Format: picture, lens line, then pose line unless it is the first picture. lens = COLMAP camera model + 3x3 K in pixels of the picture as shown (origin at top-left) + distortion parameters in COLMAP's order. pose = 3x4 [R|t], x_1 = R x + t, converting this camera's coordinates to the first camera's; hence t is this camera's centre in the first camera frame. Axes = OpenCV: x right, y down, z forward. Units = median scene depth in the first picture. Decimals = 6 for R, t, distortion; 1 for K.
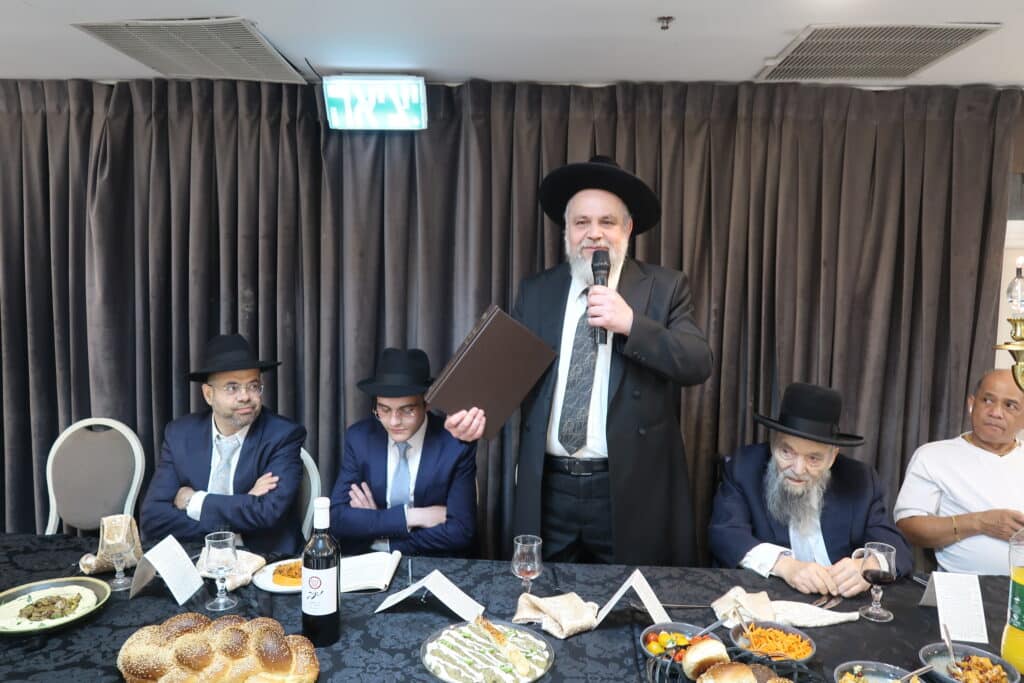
lens RADIAL K [[717.4, 0, 517.4], [0, 717.4, 336.7], [0, 0, 1]] dist [-0.039089, 0.001726]
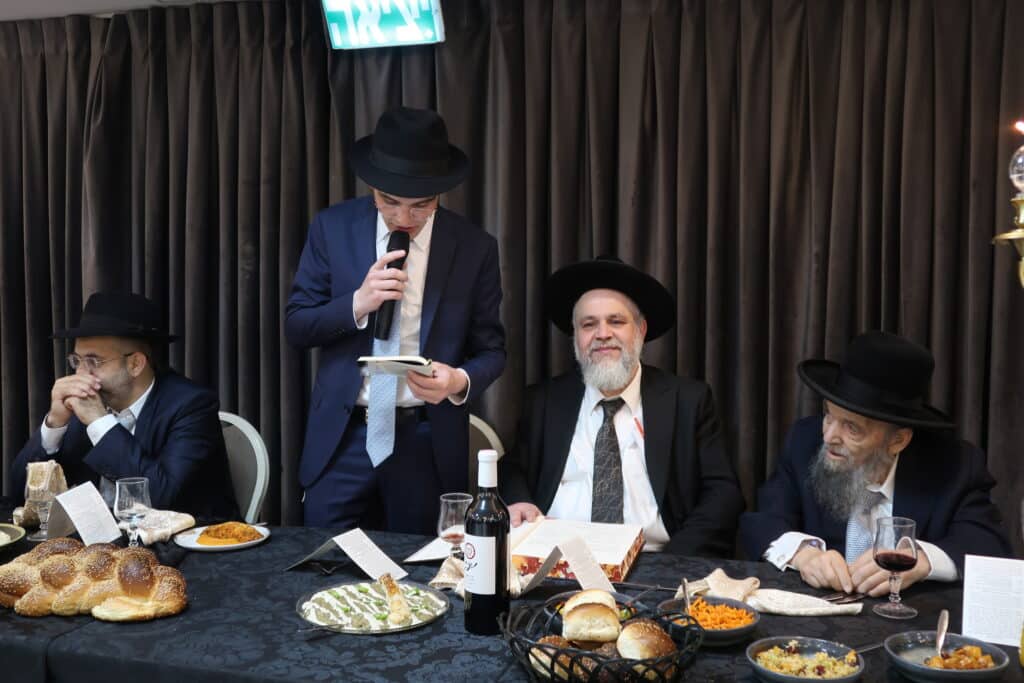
lens RADIAL K [[987.7, 0, 506.0], [0, 987.7, 342.1], [0, 0, 1]] dist [-0.005332, 0.000000]
pose [[0.971070, -0.004775, -0.238748, 0.209809], [0.001156, 0.999882, -0.015297, 0.070764], [0.238793, 0.014579, 0.970961, -0.076781]]
